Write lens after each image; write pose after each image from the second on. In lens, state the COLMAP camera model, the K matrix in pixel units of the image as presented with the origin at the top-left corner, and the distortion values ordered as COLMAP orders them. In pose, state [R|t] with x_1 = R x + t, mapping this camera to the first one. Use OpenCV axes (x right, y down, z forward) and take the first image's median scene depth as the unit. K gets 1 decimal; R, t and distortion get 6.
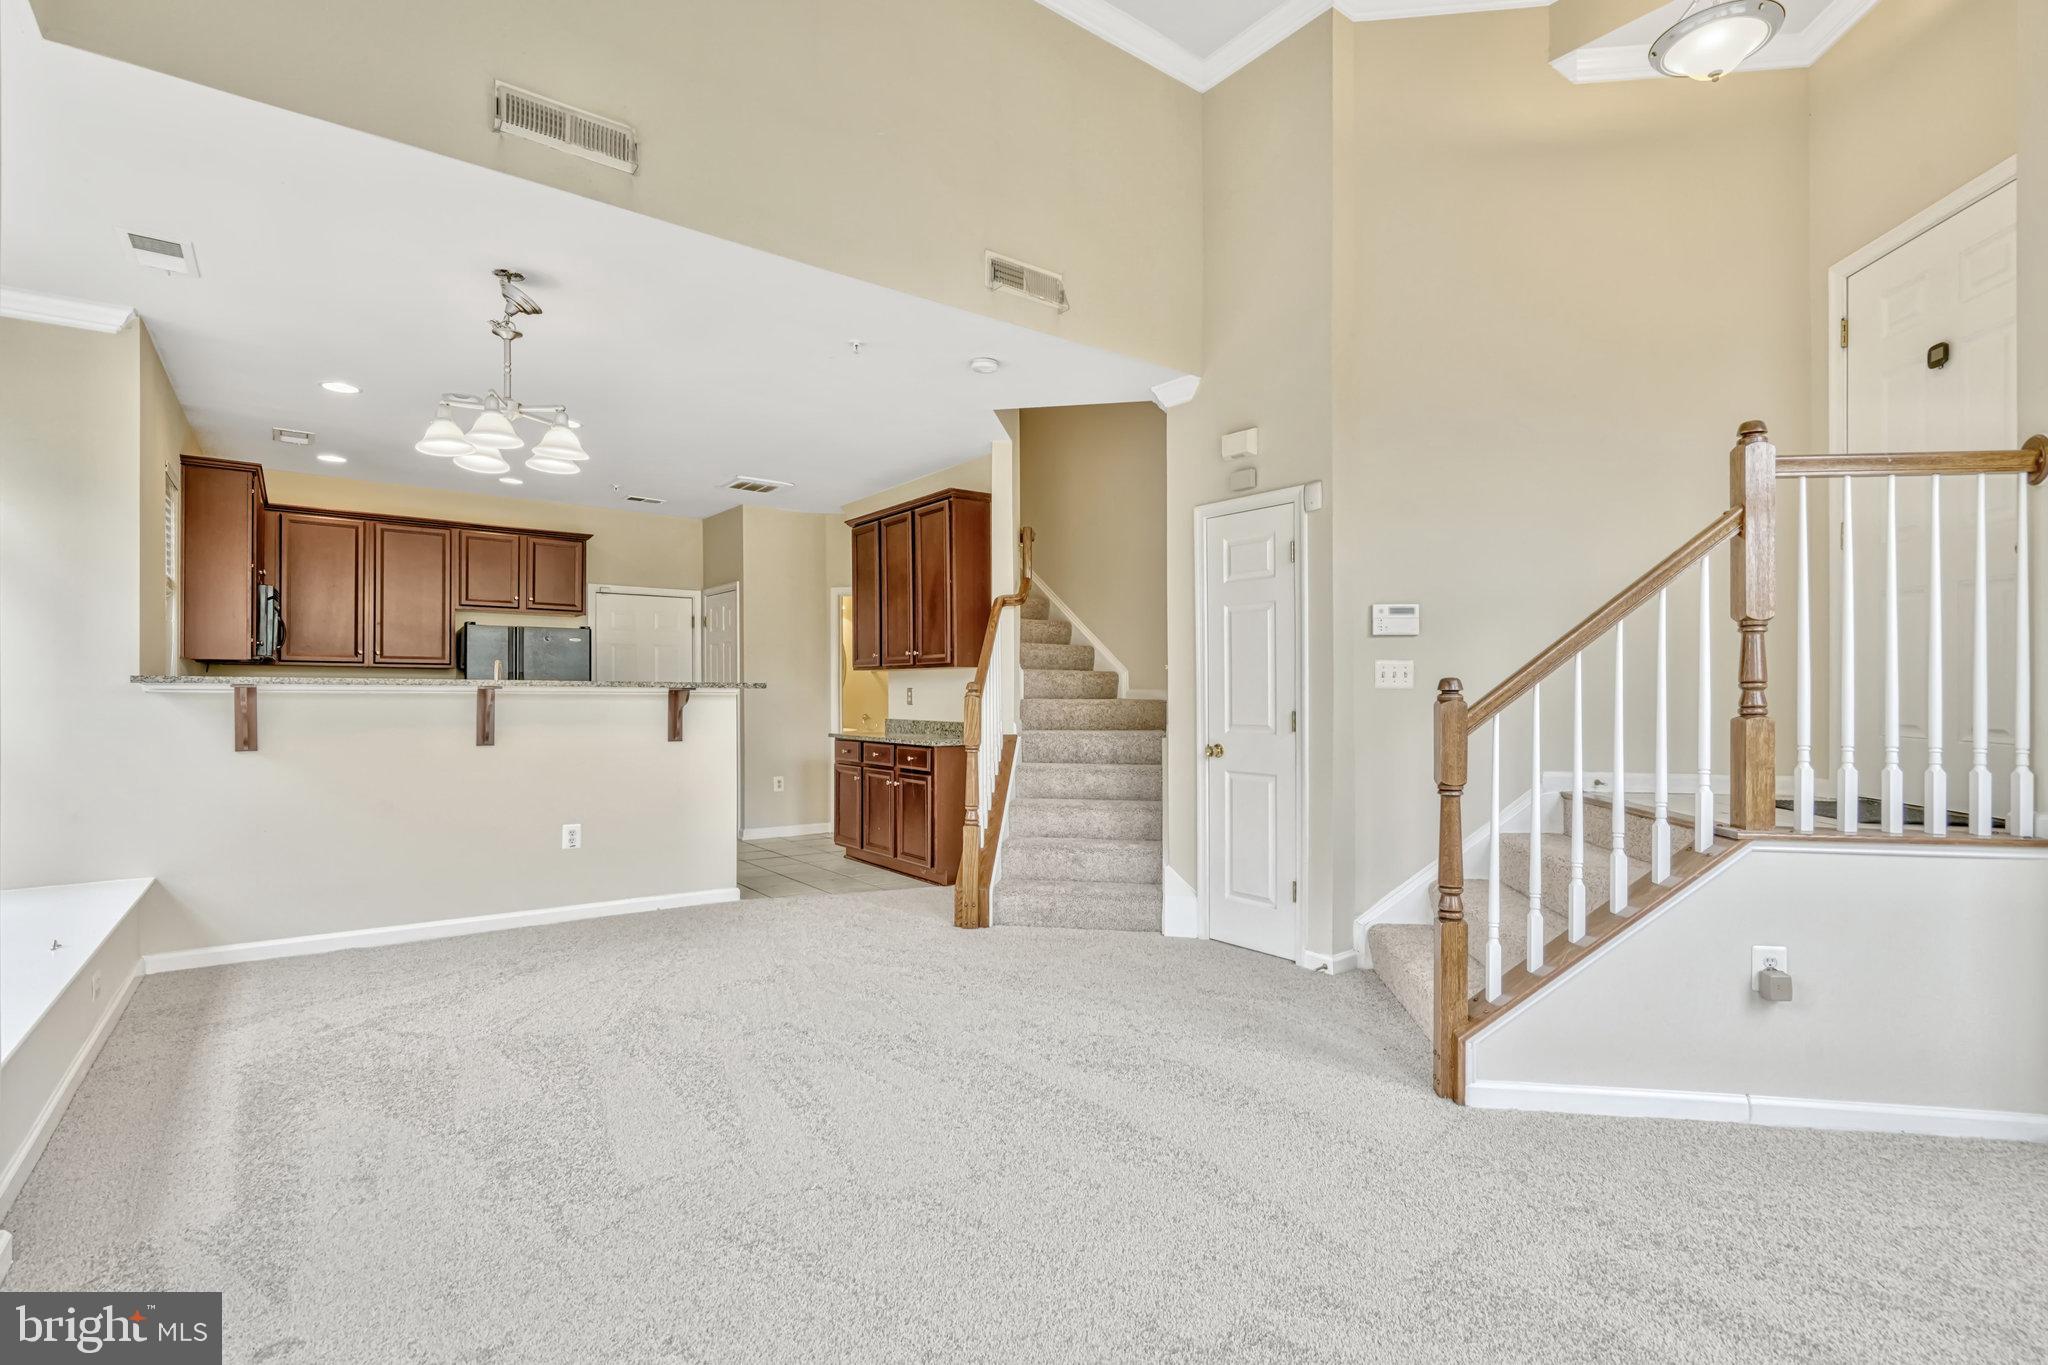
lens RADIAL K [[959.4, 0, 1029.0], [0, 959.4, 687.4], [0, 0, 1]] dist [0.000078, -0.000837]
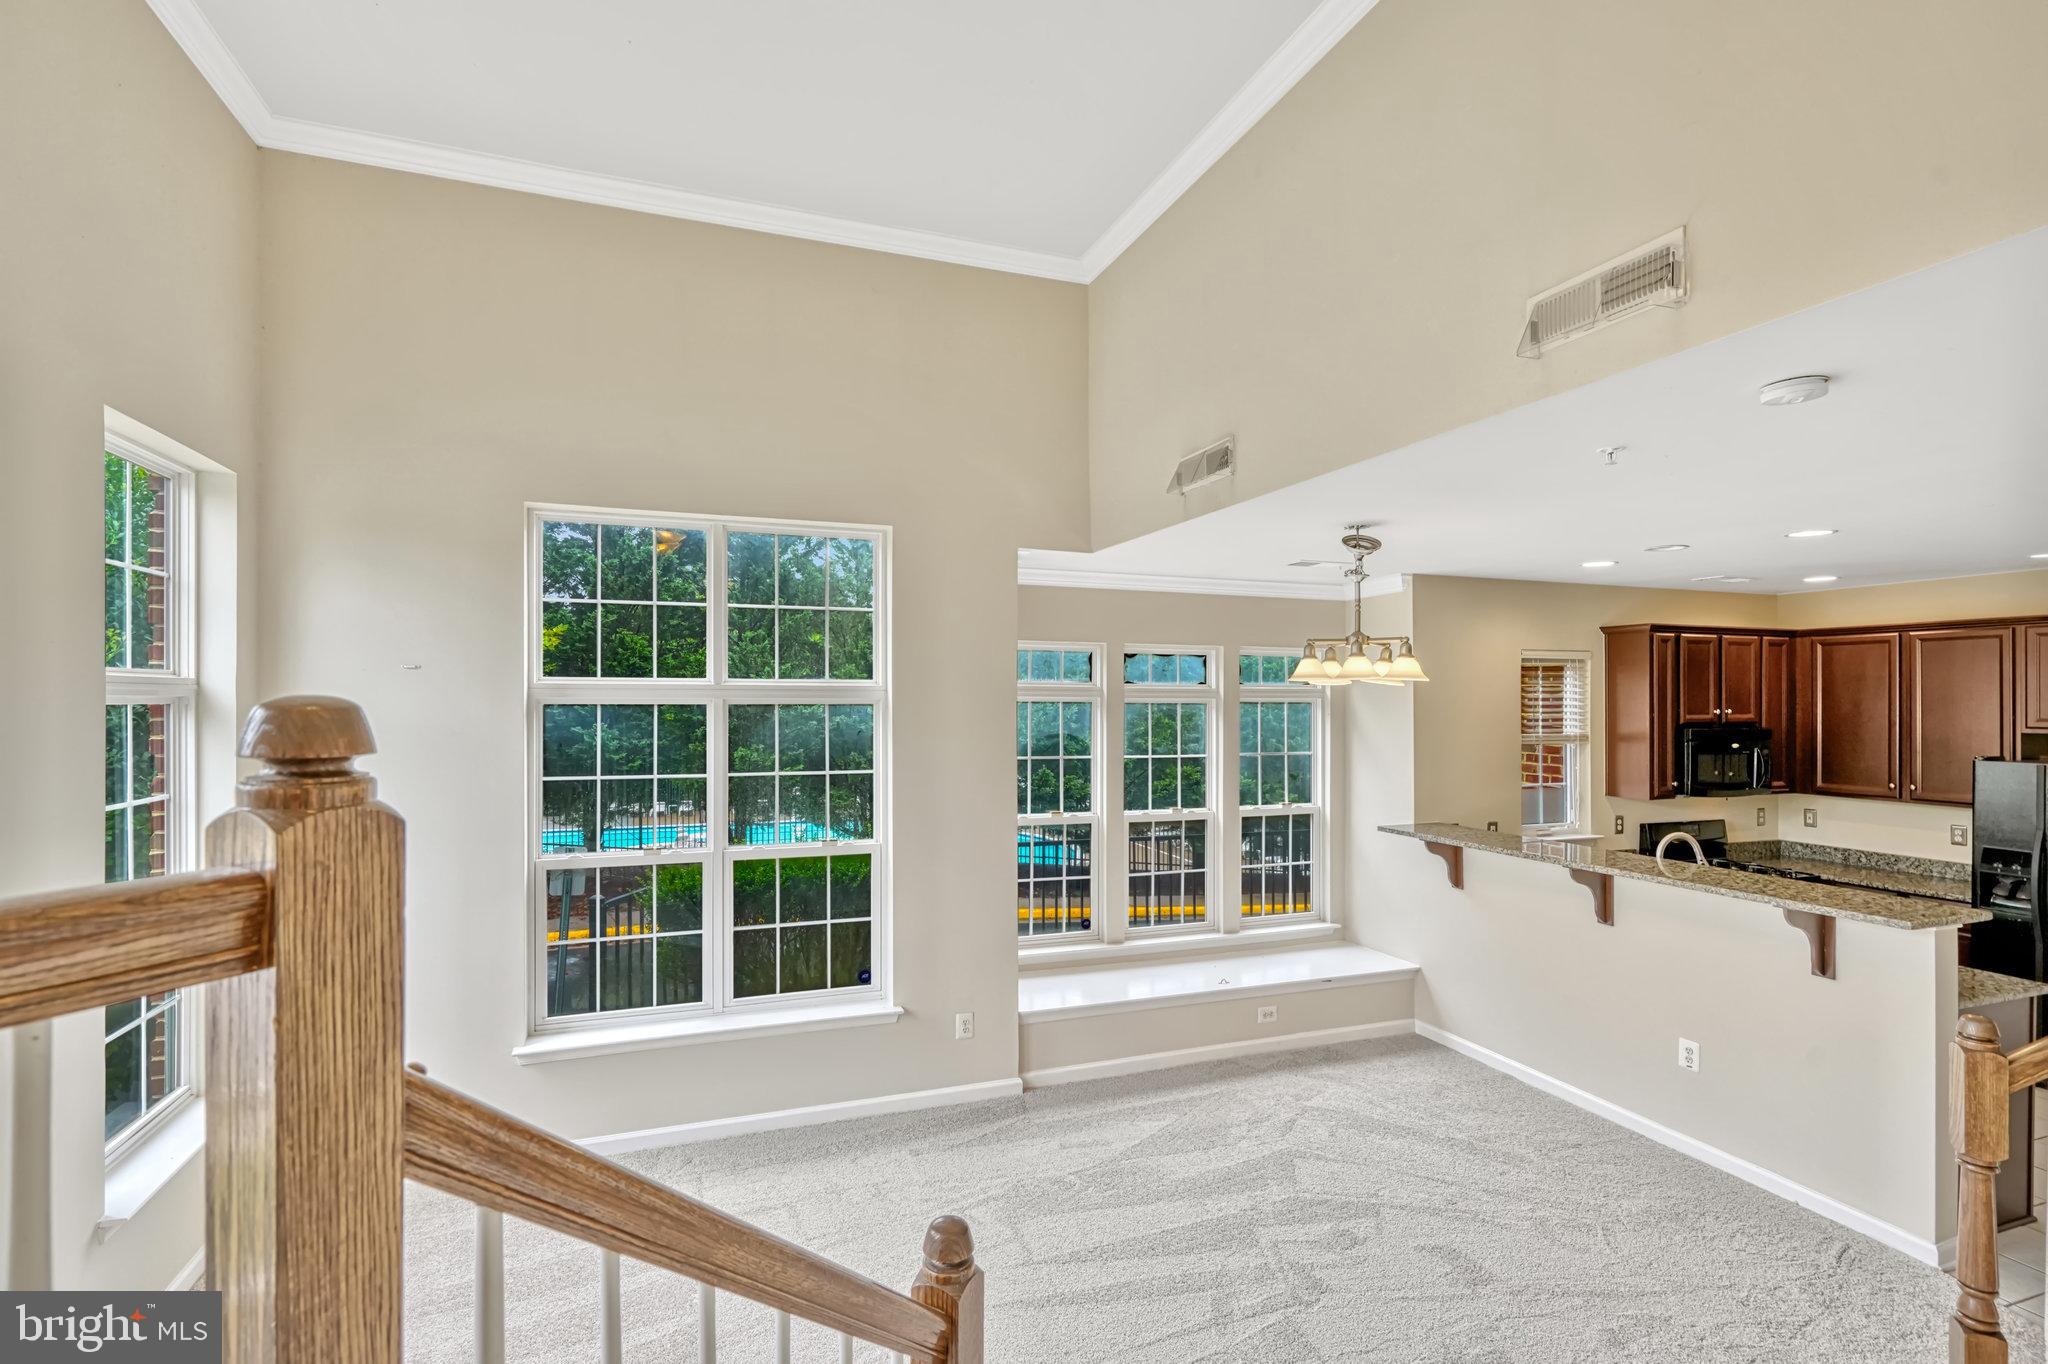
lens RADIAL K [[959.4, 0, 1002.3], [0, 959.4, 688.7], [0, 0, 1]] dist [0.000078, -0.000837]
pose [[-0.303622, -0.016155, -0.952656, 0.420735], [0.004609, 0.999820, -0.018424, -0.125479], [0.952781, -0.009985, -0.303493, 0.557144]]
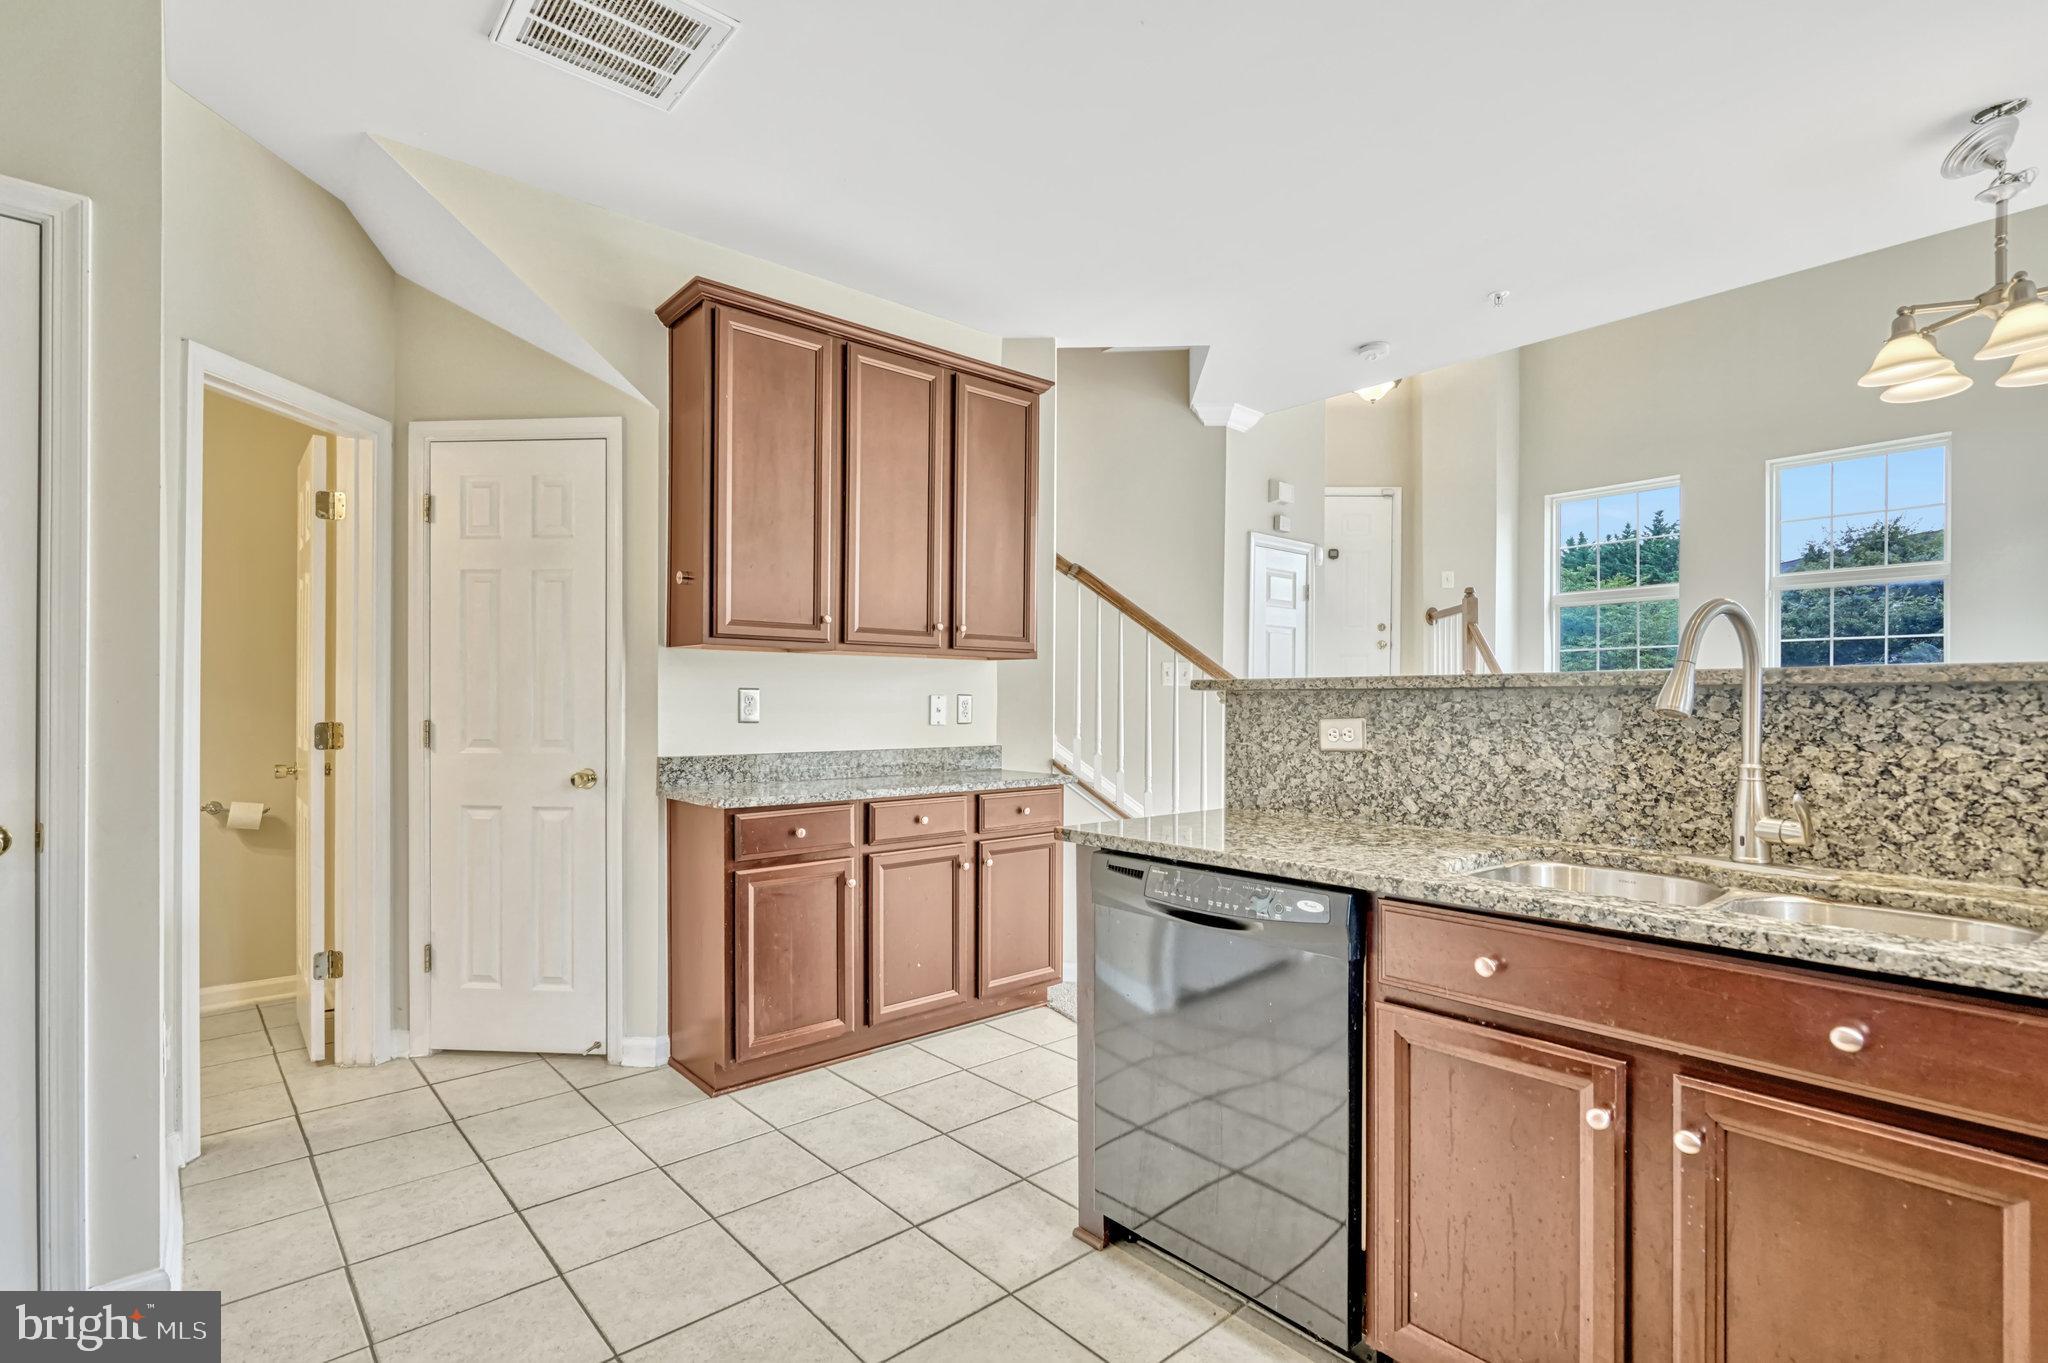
lens RADIAL K [[959.4, 0, 1008.4], [0, 959.4, 709.2], [0, 0, 1]] dist [0.000078, -0.000837]
pose [[-0.064939, -0.013276, 0.997801, -0.710137], [-0.012521, 0.999844, 0.012488, 0.004178], [-0.997811, -0.011683, -0.065095, 1.046205]]
